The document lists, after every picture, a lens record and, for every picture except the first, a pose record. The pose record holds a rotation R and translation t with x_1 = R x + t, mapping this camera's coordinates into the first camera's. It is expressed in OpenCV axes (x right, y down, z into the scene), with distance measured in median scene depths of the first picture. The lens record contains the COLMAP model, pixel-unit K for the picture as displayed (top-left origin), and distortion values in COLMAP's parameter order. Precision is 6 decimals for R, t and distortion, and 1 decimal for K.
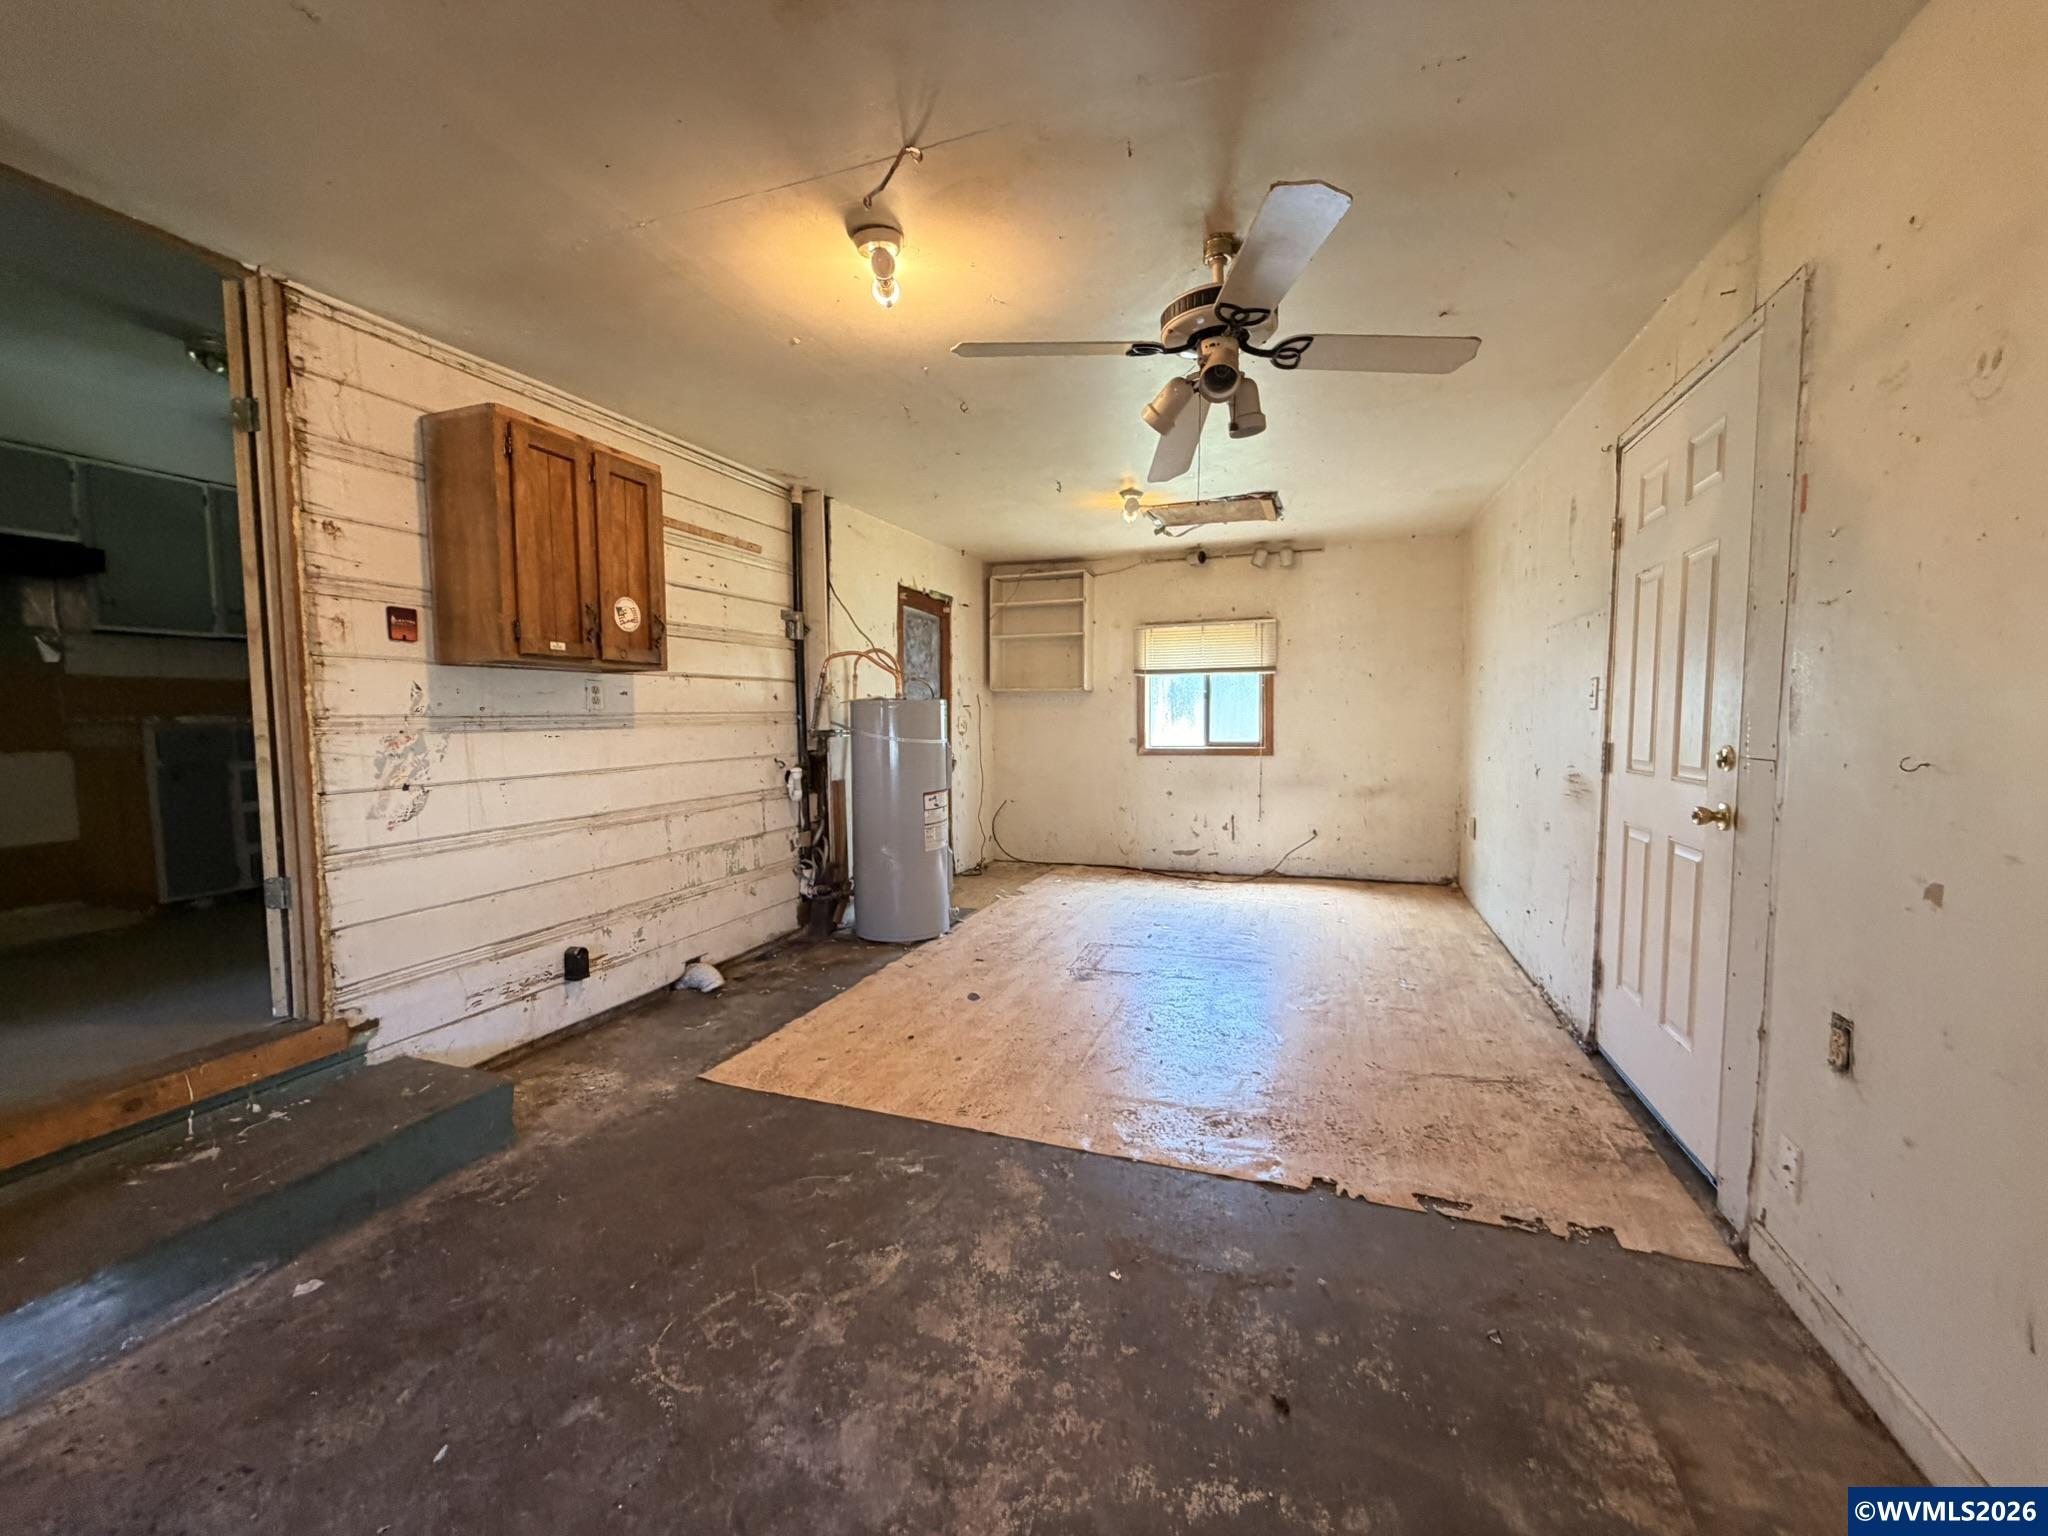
lens RADIAL K [[811.6, 0, 1023.6], [0, 811.6, 769.2], [0, 0, 1]] dist [-0.000671, 0.000042]
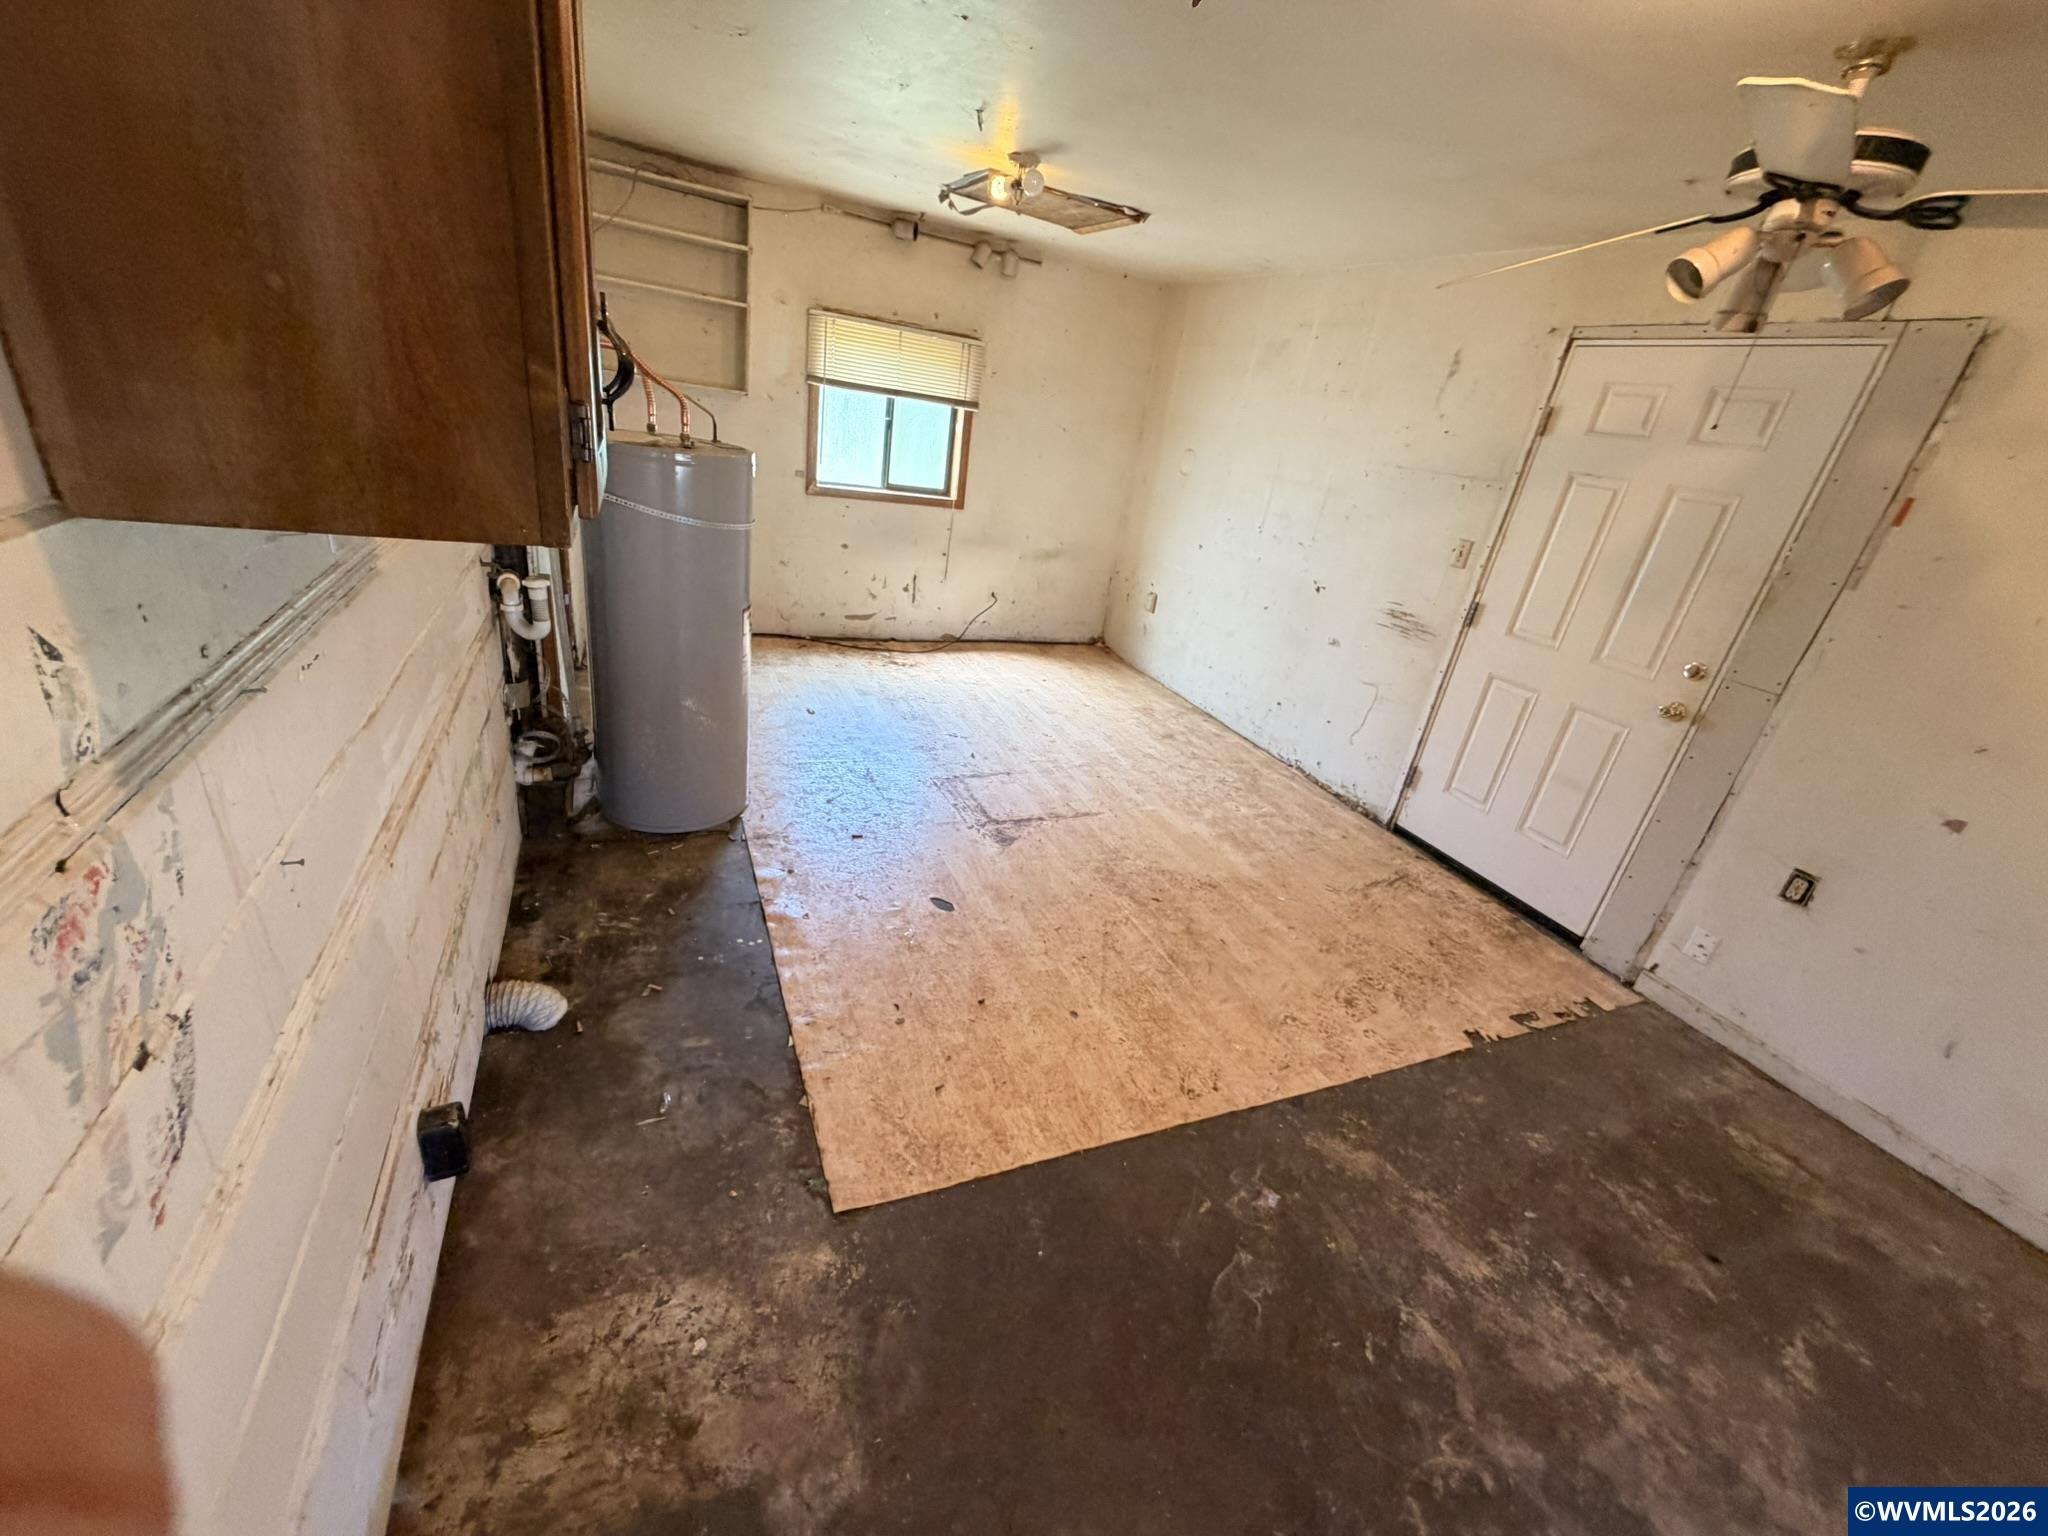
lens RADIAL K [[811.6, 0, 1017.3], [0, 811.6, 766.8], [0, 0, 1]] dist [-0.000671, 0.000042]
pose [[0.718390, -0.172585, 0.673892, -0.550152], [-0.107673, 0.929474, 0.352823, -0.136549], [-0.687257, -0.326025, 0.649143, 0.517528]]
